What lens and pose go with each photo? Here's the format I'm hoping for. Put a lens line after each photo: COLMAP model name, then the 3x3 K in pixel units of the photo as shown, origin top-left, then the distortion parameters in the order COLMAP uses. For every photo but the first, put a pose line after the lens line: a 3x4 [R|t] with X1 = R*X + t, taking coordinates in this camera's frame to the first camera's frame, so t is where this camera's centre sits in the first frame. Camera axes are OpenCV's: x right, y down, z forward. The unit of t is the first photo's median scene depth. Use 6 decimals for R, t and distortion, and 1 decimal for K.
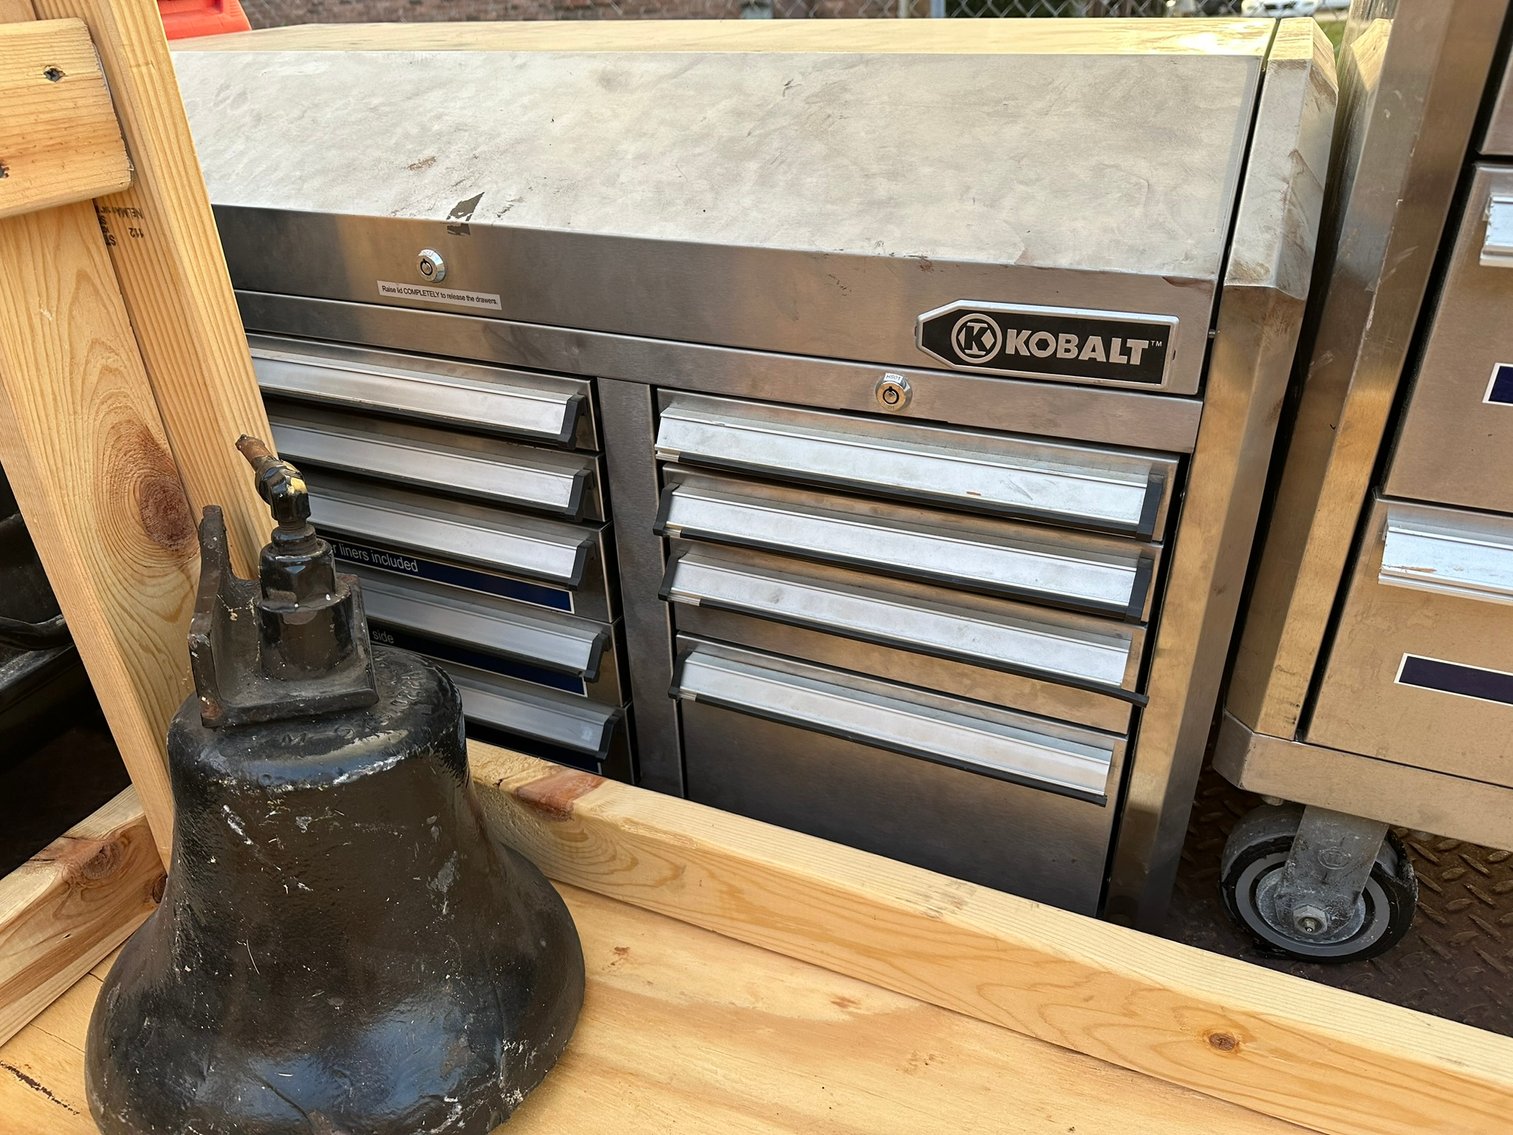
lens RADIAL K [[1071.8, 0, 752.1], [0, 1071.8, 610.4], [0, 0, 1]] dist [0.011126, -0.029197]
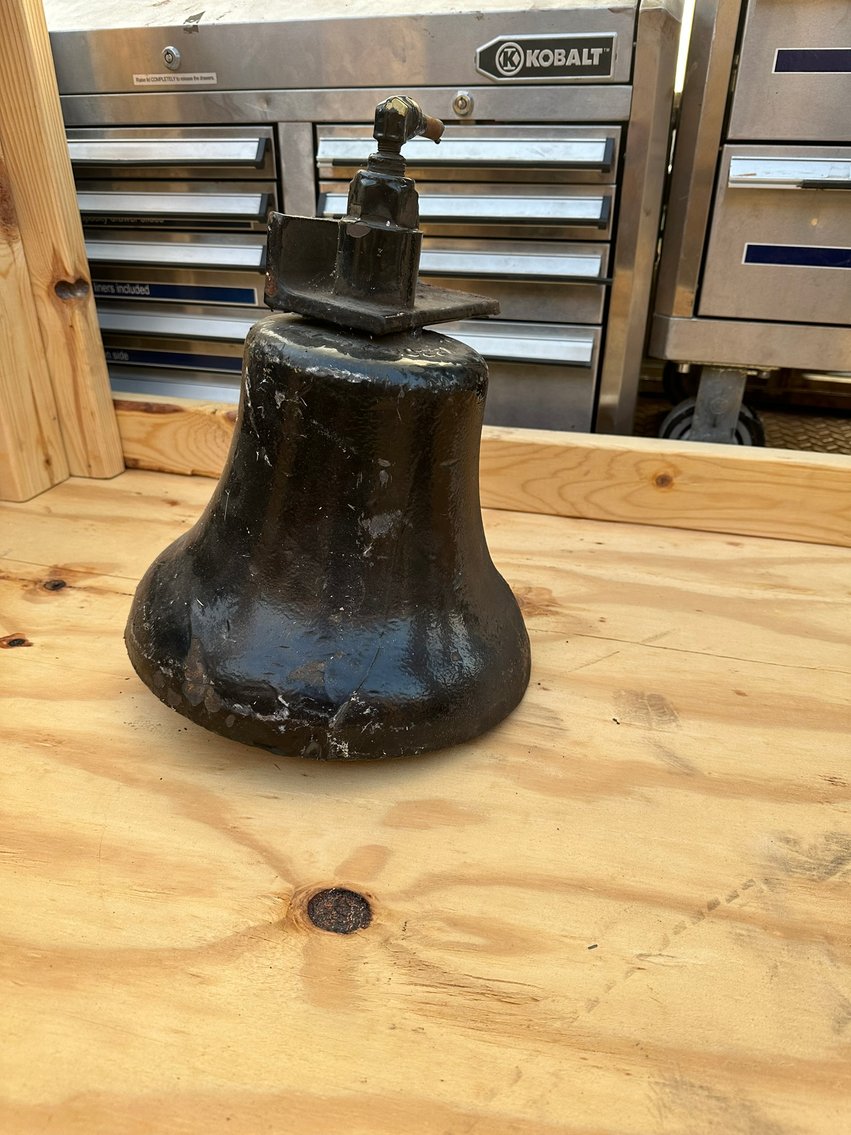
lens RADIAL K [[804.0, 0, 421.2], [0, 804.0, 565.6], [0, 0, 1]] dist [0.011126, -0.029197]
pose [[0.990532, -0.036546, 0.132324, -0.126117], [0.041789, 0.998439, -0.037057, 0.554877], [-0.130764, 0.042236, 0.990513, -0.235360]]
